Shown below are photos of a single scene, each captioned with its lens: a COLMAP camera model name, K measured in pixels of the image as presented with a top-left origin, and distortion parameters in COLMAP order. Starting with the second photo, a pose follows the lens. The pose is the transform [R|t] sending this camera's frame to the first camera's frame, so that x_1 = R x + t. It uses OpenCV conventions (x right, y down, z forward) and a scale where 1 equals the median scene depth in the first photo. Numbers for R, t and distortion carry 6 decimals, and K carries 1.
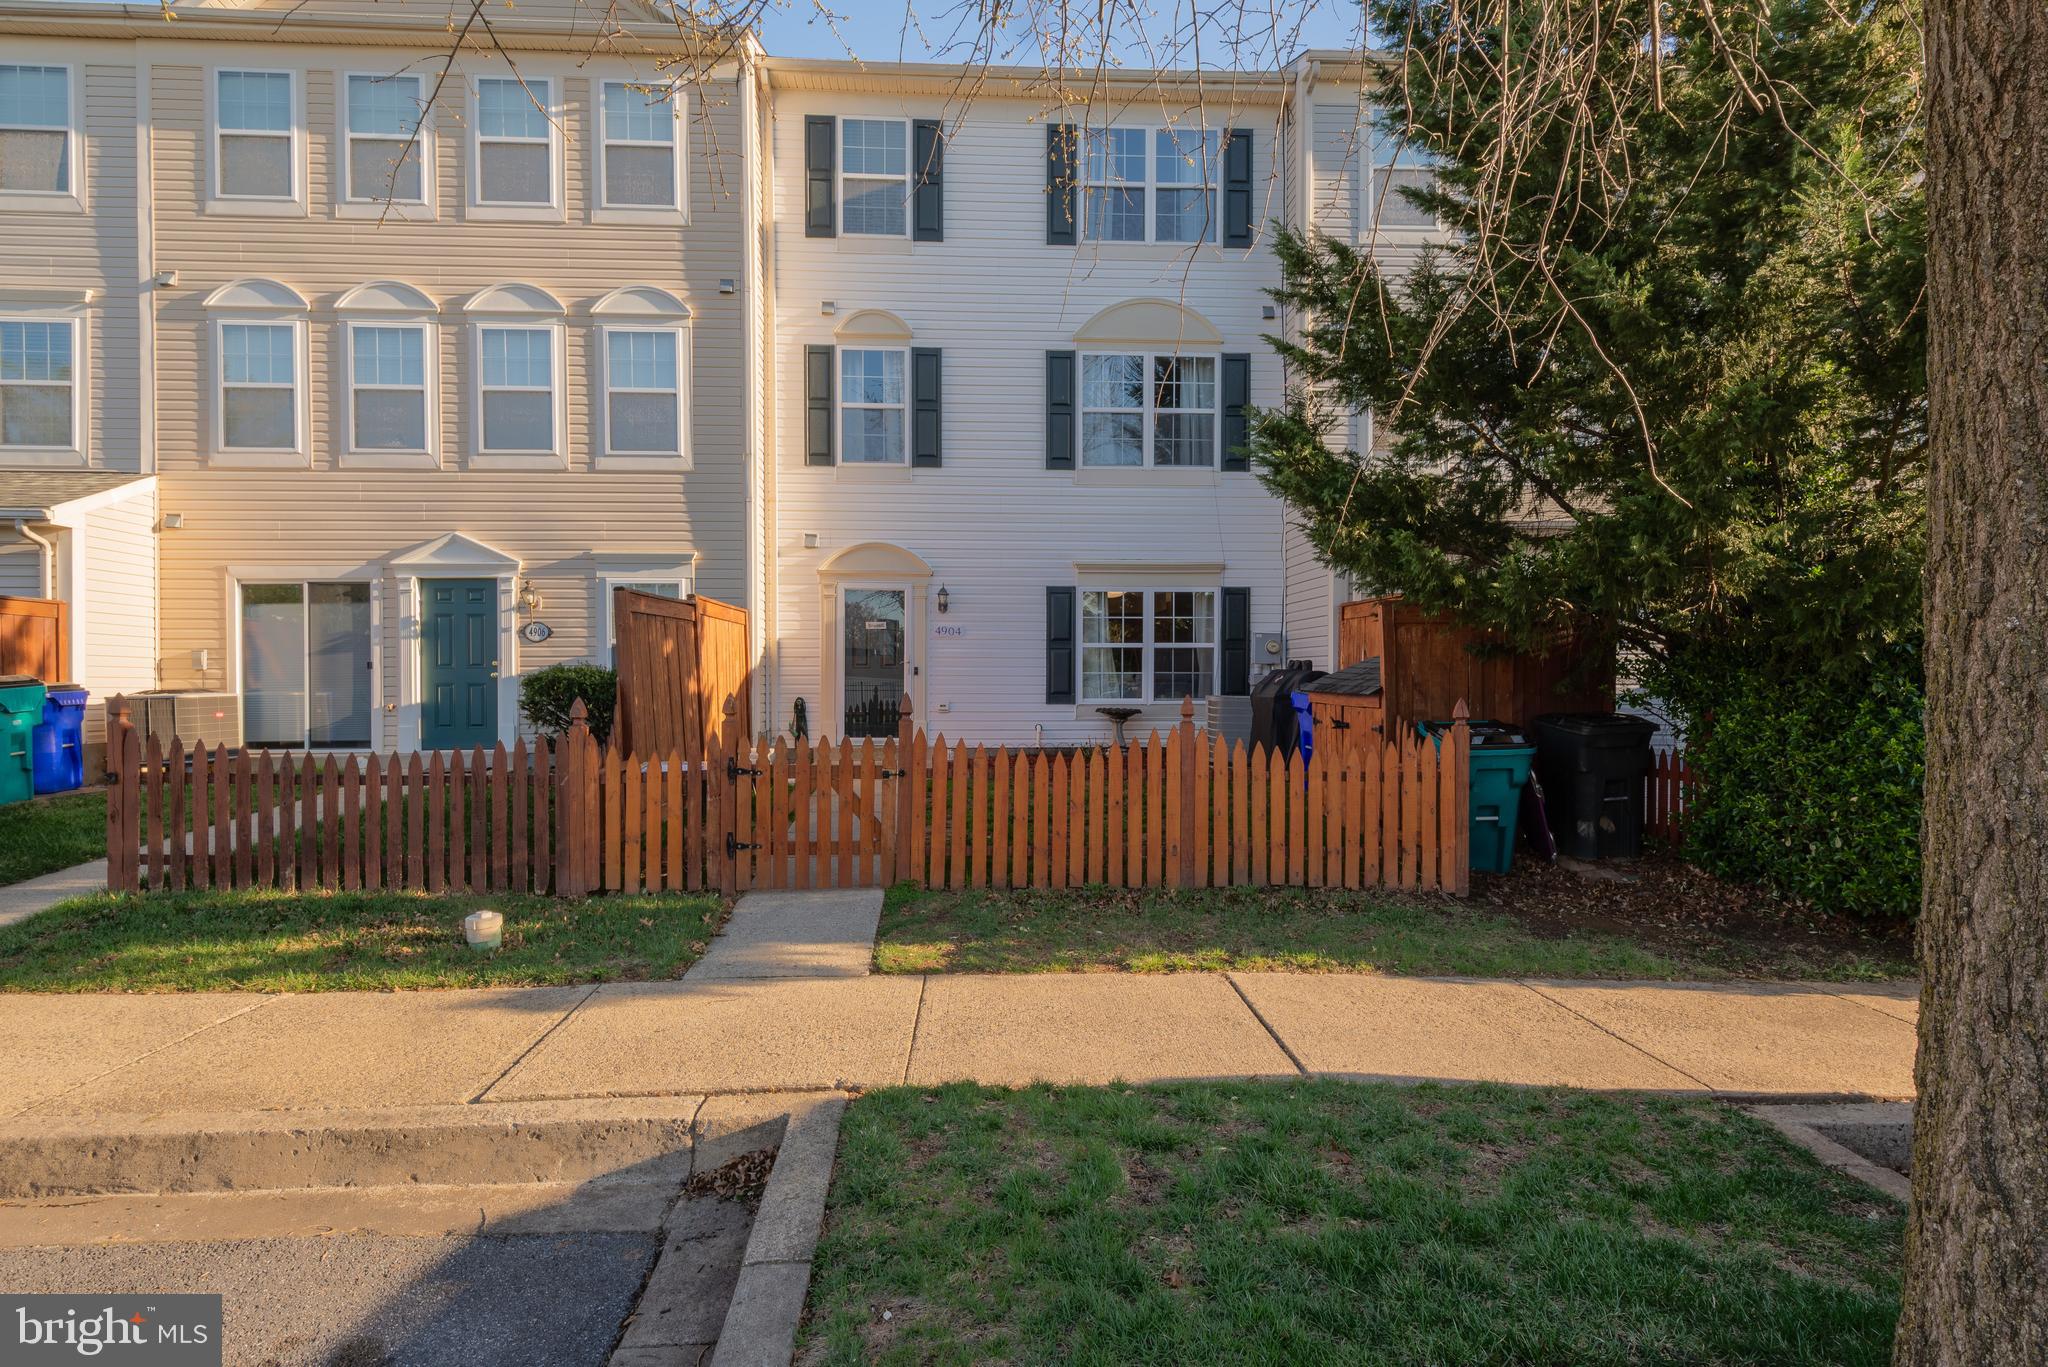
lens RADIAL K [[1172.6, 0, 1128.2], [0, 1172.6, 653.1], [0, 0, 1]] dist [0.017518, -0.003075]
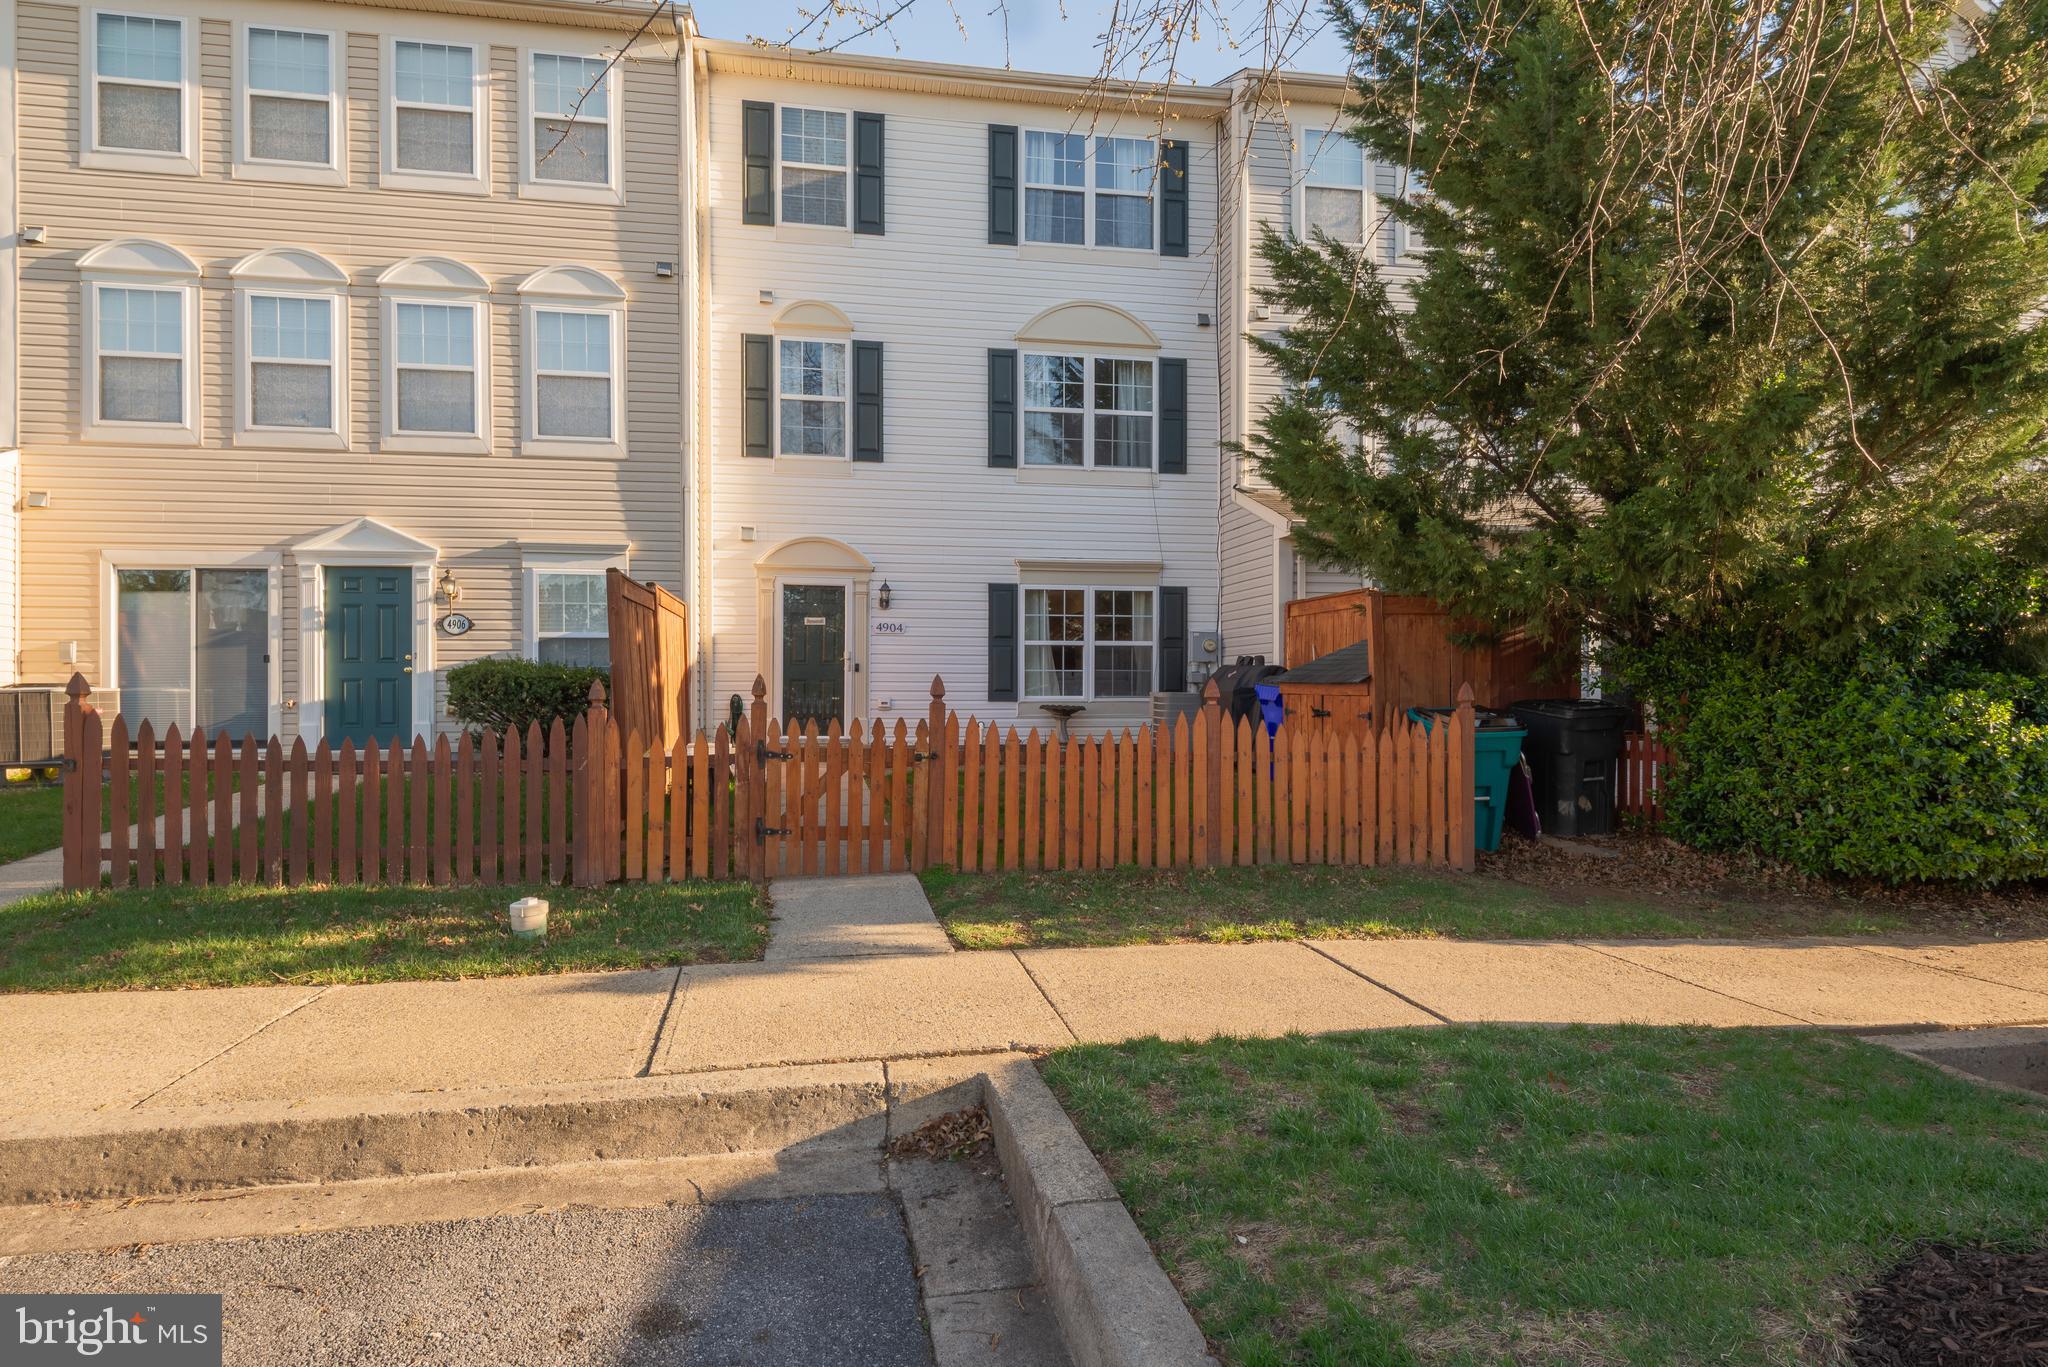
lens RADIAL K [[1172.6, 0, 1019.1], [0, 1172.6, 668.6], [0, 0, 1]] dist [0.017518, -0.003075]
pose [[0.992579, 0.002988, 0.121567, -0.239876], [-0.001526, 0.999925, -0.012117, 0.039978], [-0.121594, 0.011842, 0.992509, 0.008703]]
